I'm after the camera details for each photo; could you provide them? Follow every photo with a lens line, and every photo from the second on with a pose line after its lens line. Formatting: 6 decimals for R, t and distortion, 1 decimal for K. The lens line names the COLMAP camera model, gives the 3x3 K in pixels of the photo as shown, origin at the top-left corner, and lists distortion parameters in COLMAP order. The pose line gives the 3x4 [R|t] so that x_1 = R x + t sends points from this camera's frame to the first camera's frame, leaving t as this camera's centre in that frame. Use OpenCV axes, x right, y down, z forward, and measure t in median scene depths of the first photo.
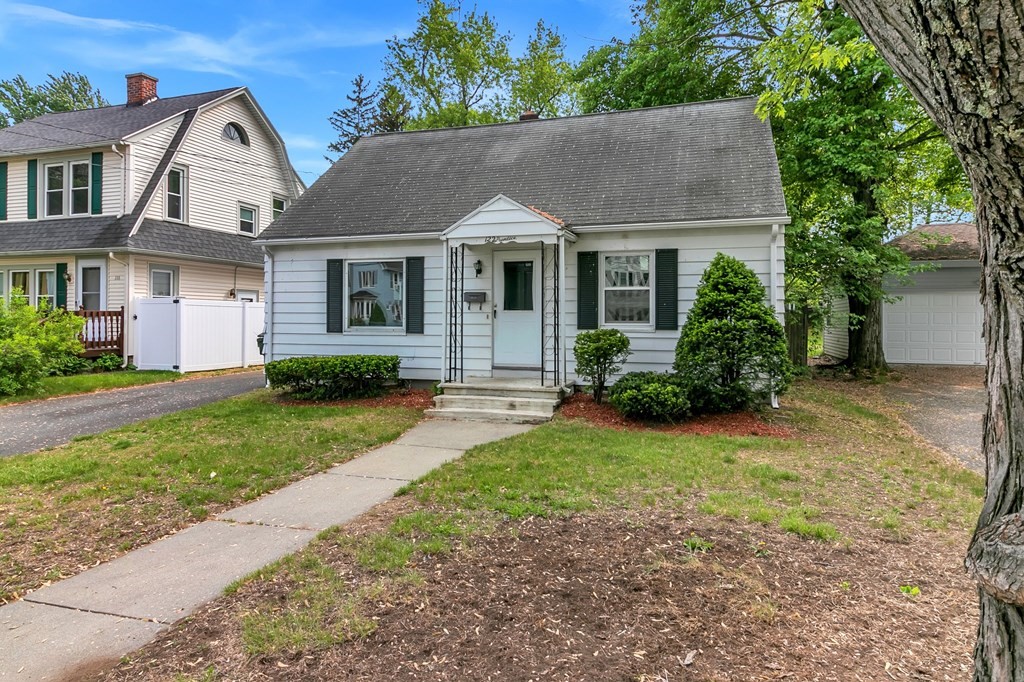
lens RADIAL K [[624.2, 0, 511.0], [0, 624.2, 301.7], [0, 0, 1]] dist [0.001718, 0.000047]
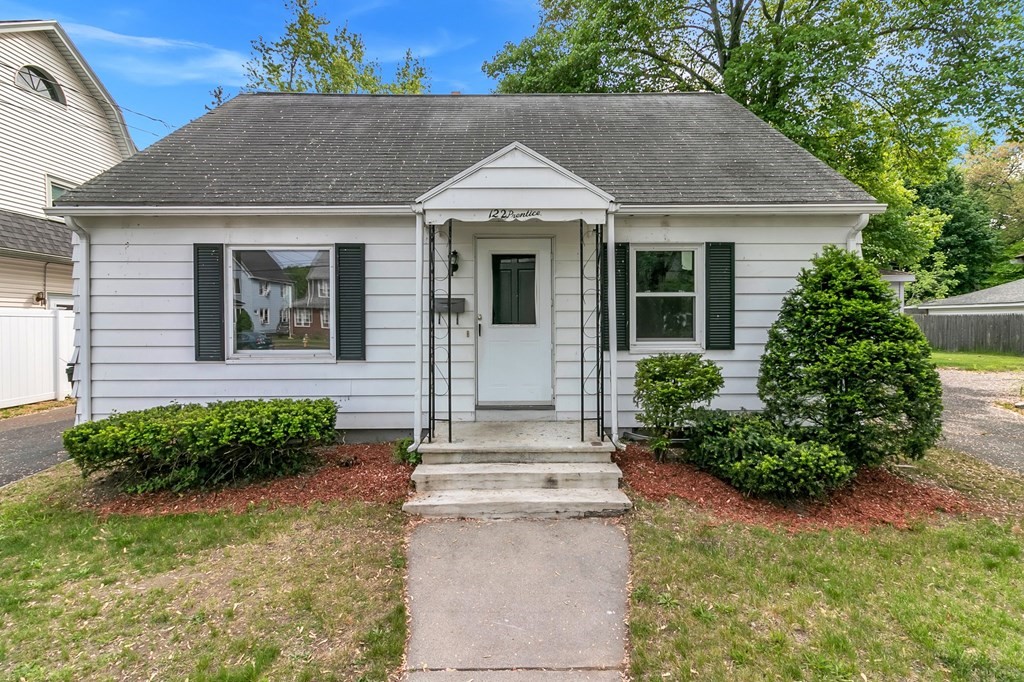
lens RADIAL K [[477.7, 0, 511.1], [0, 477.7, 321.5], [0, 0, 1]] dist [0.001009, 0.000602]
pose [[0.950142, -0.006767, 0.311743, -0.155180], [-0.001894, 0.999621, 0.027470, -0.004222], [-0.311811, -0.026691, 0.949769, 0.483328]]
